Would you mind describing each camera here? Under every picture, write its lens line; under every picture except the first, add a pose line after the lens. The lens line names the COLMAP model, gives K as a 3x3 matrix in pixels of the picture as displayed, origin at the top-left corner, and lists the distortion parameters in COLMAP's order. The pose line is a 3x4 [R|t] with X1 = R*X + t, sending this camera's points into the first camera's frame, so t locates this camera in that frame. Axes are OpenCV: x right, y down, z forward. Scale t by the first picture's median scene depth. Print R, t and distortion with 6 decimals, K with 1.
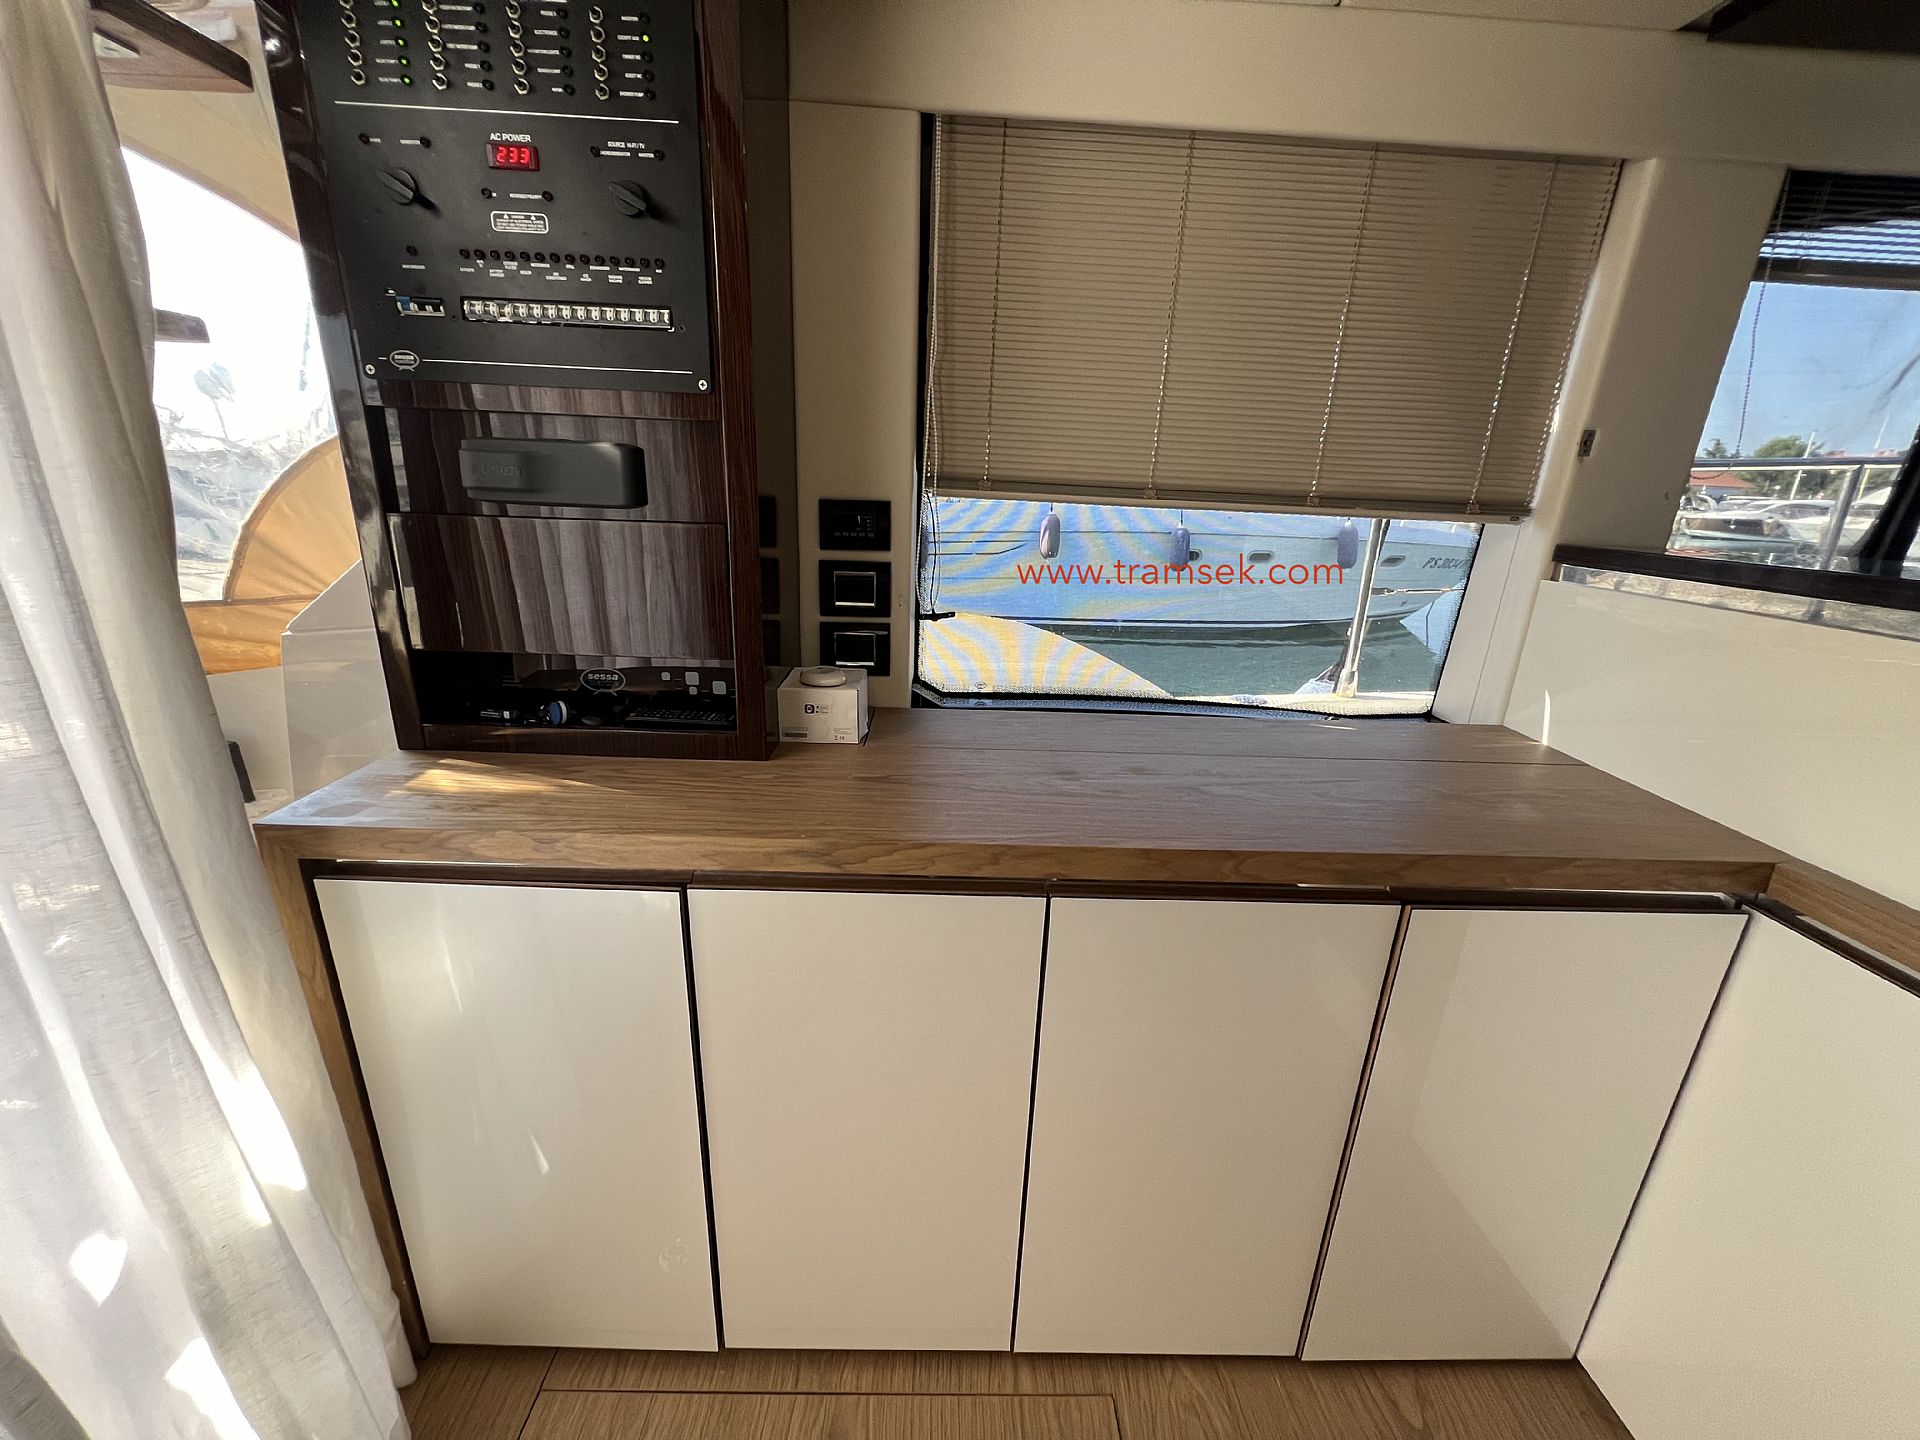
lens RADIAL K [[772.5, 0, 954.7], [0, 772.5, 722.4], [0, 0, 1]] dist [-0.001149, -0.000196]
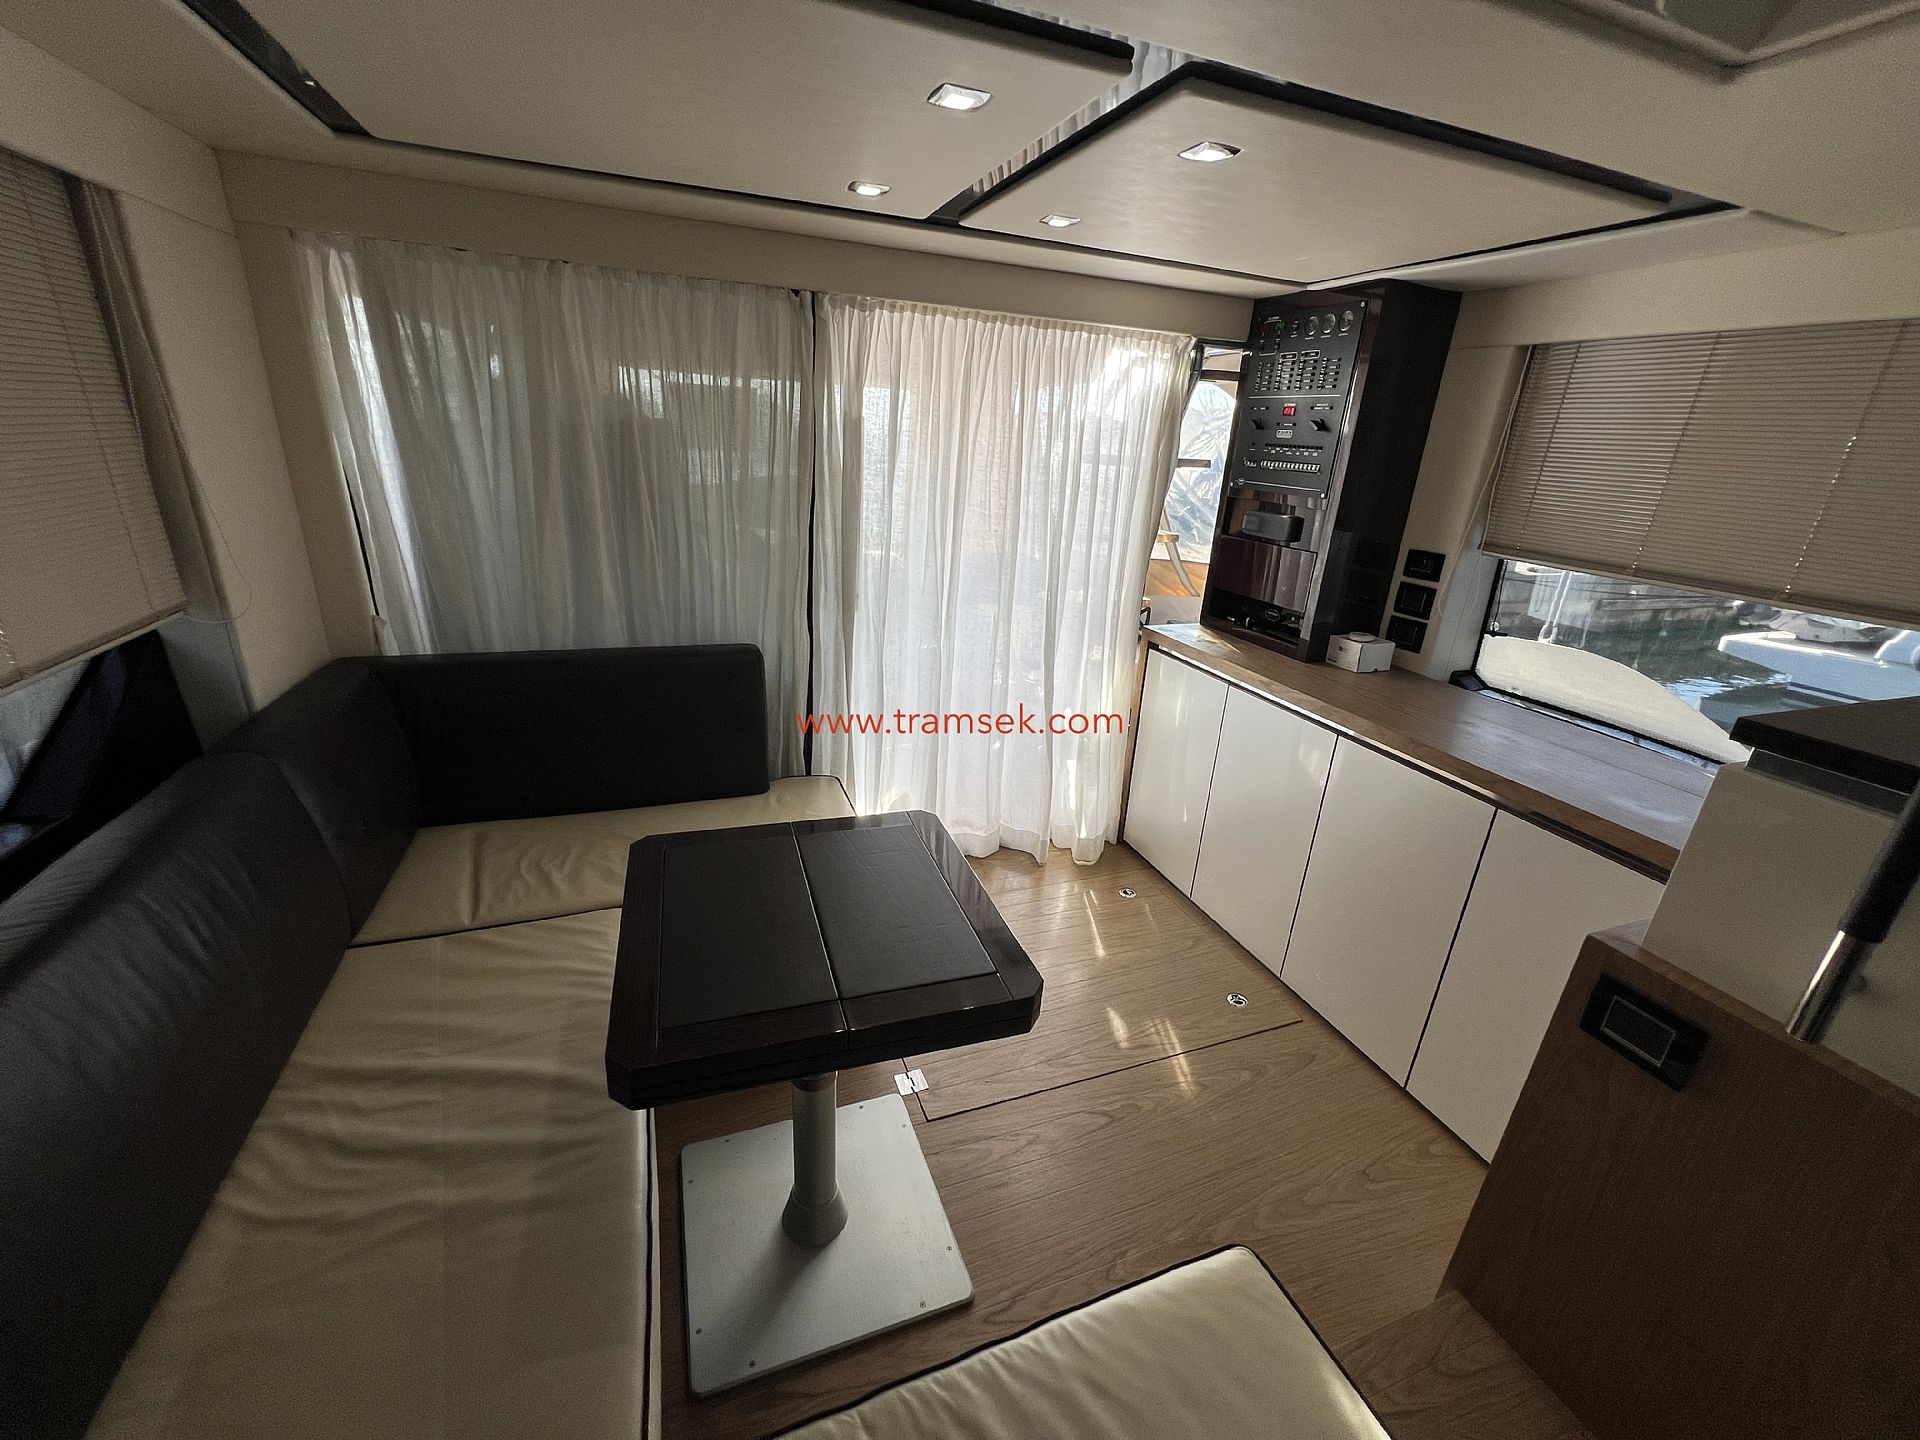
lens RADIAL K [[772.5, 0, 954.7], [0, 772.5, 722.4], [0, 0, 1]] dist [-0.001149, -0.000196]
pose [[0.337559, 0.314572, -0.887186, 1.221014], [-0.327267, 0.922929, 0.202726, 0.075313], [0.882582, 0.221915, 0.414492, -0.630181]]
